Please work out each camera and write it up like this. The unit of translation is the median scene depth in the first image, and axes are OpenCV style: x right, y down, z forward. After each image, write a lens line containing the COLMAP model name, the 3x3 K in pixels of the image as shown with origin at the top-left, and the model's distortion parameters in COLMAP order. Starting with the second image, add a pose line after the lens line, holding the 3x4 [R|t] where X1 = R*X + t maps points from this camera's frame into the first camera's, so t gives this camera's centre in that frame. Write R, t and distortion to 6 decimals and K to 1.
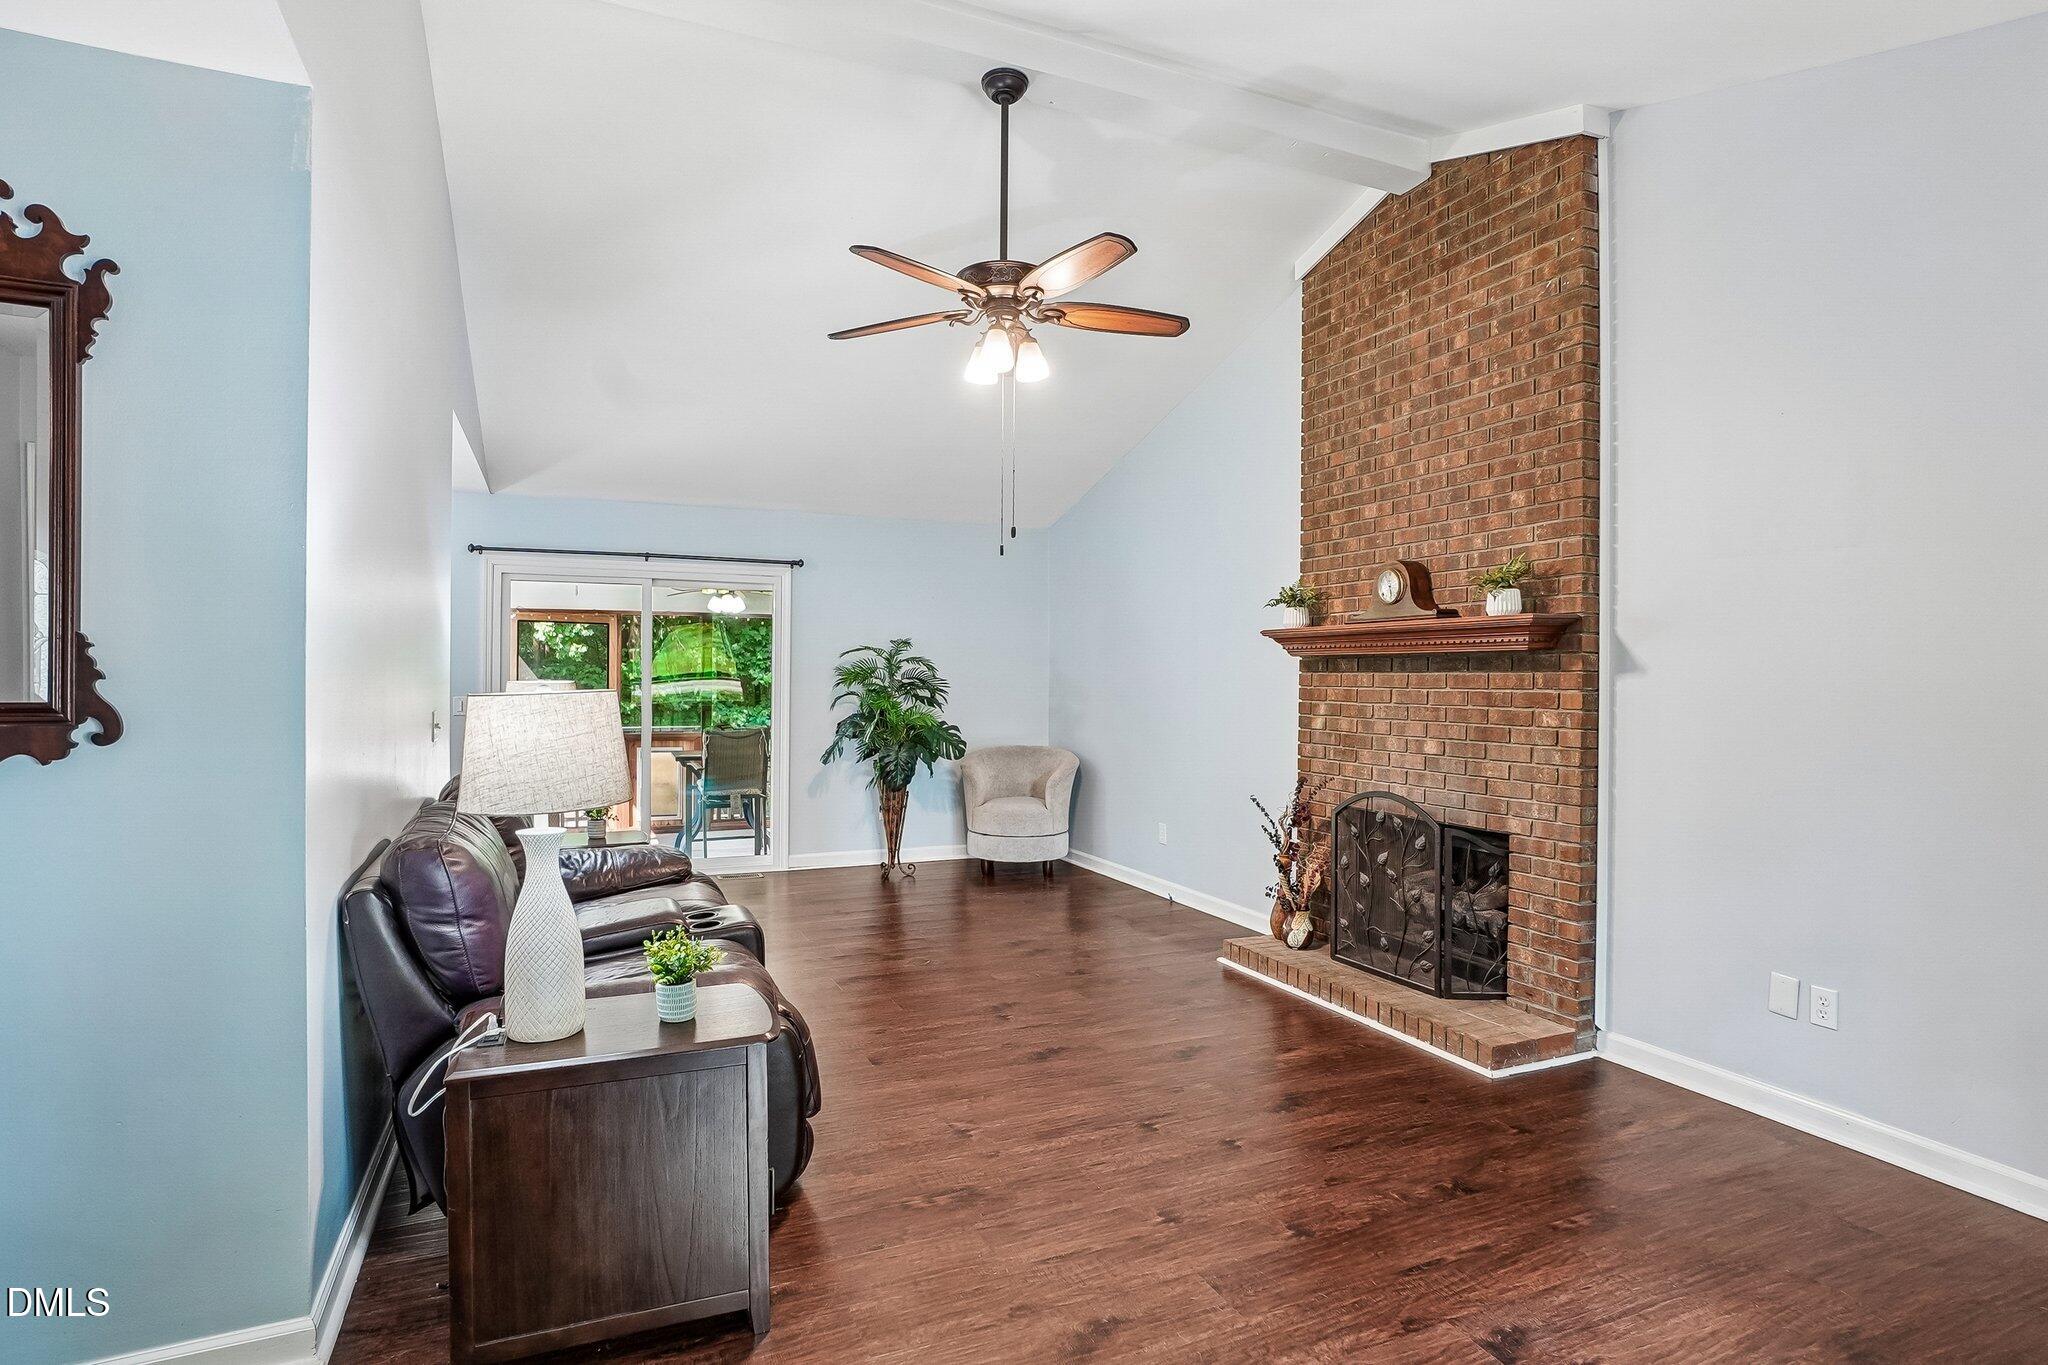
lens RADIAL K [[1037.0, 0, 1007.8], [0, 1037.0, 685.7], [0, 0, 1]] dist [-0.052163, 0.021199]
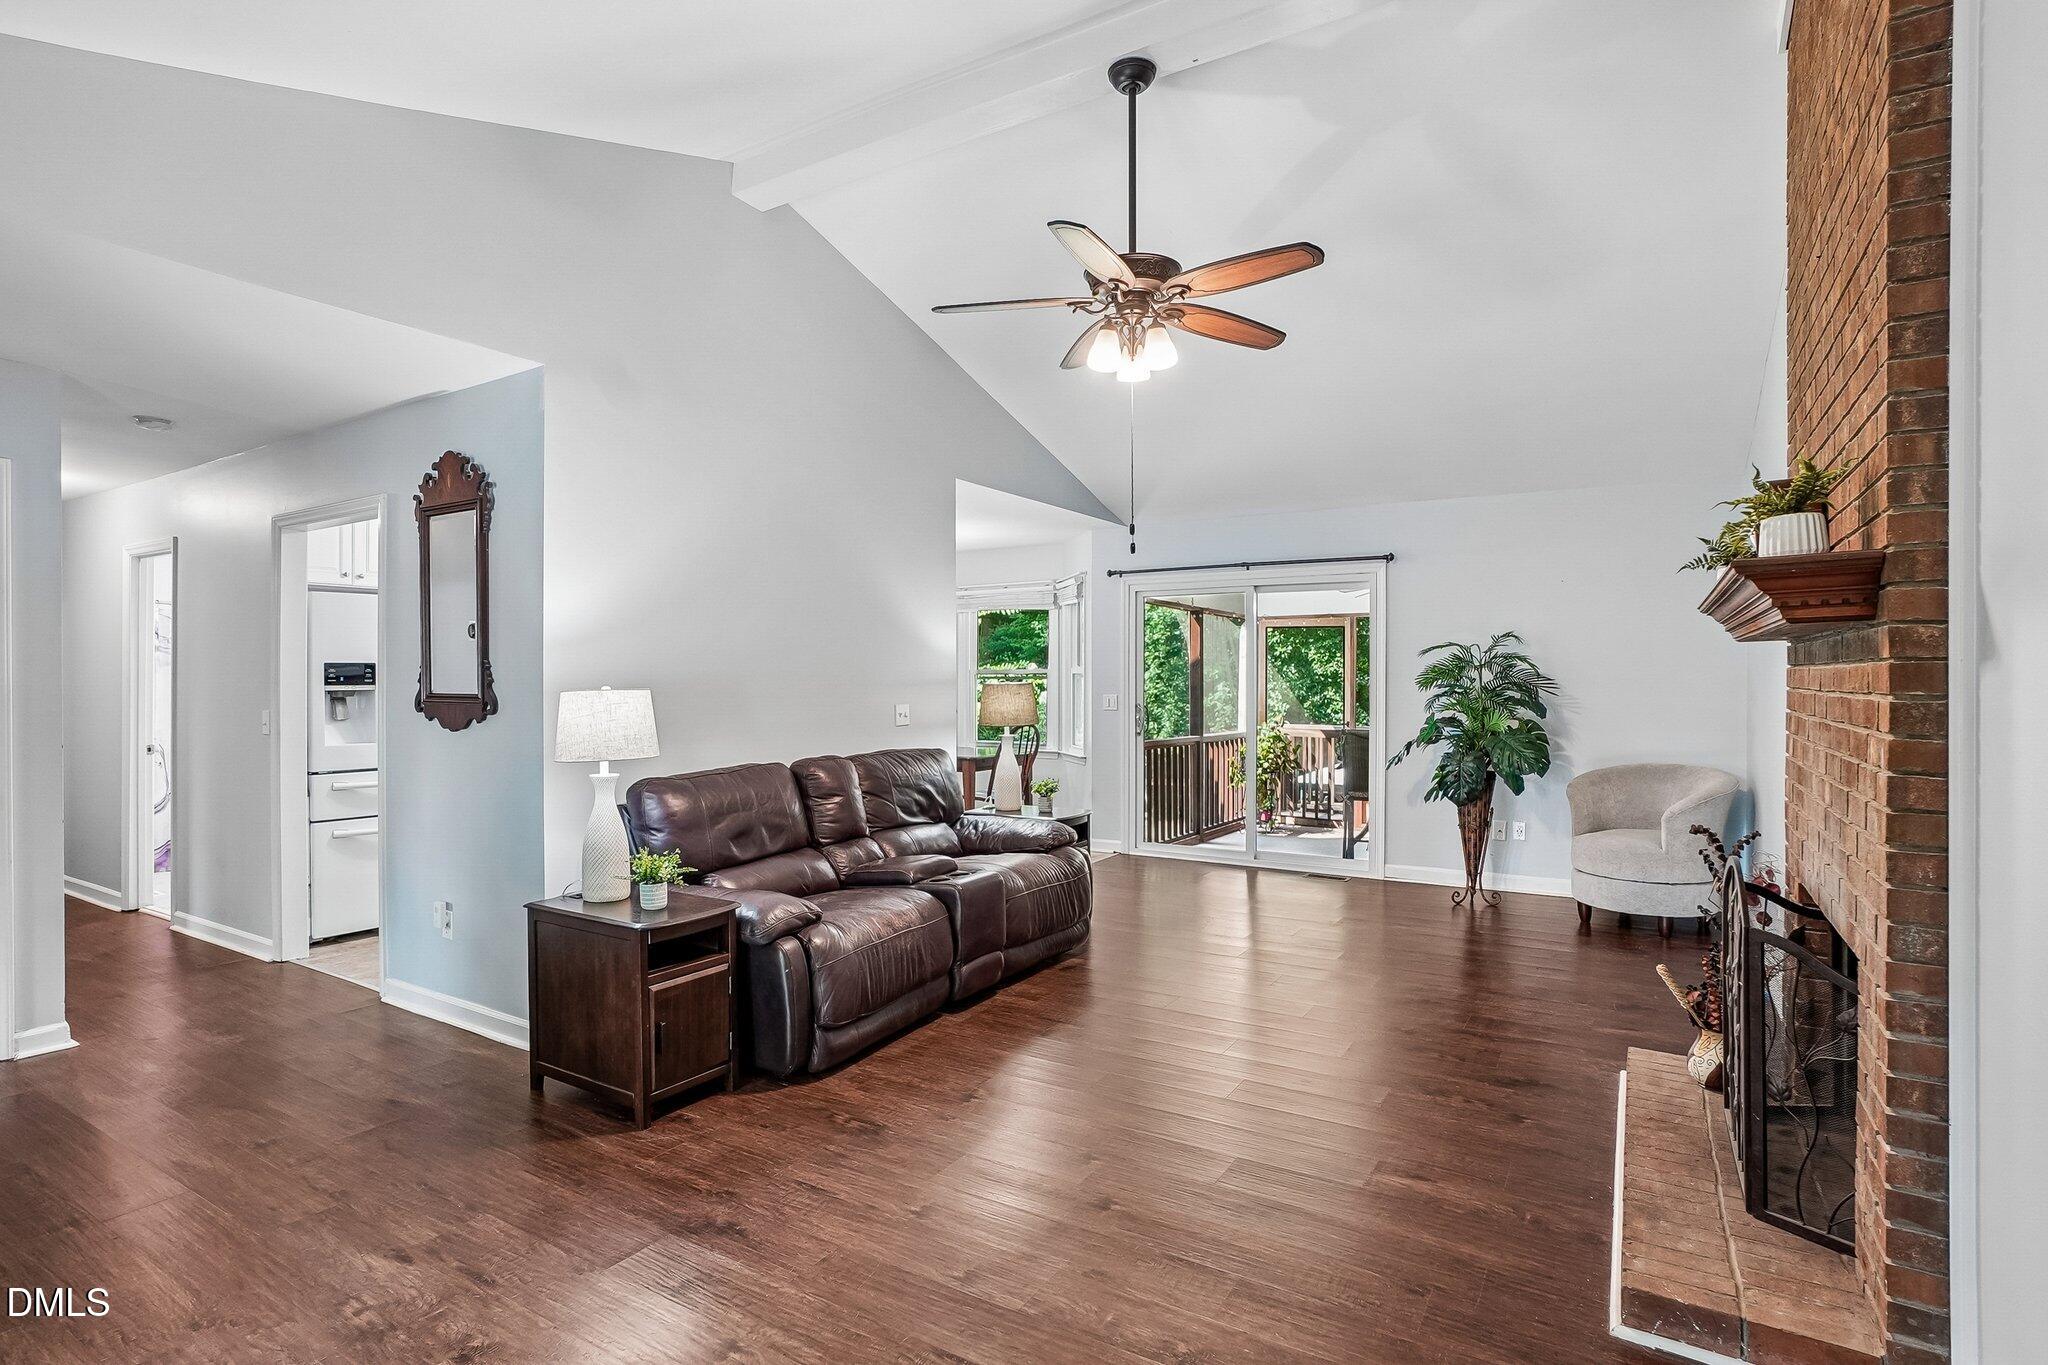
lens RADIAL K [[1023.0, 0, 986.6], [0, 1023.0, 678.5], [0, 0, 1]] dist [-0.047723, 0.019607]
pose [[0.565697, -0.006040, -0.824591, 0.691605], [0.000077, 0.999974, -0.007272, -0.000594], [0.824613, 0.004050, 0.565683, 0.327478]]
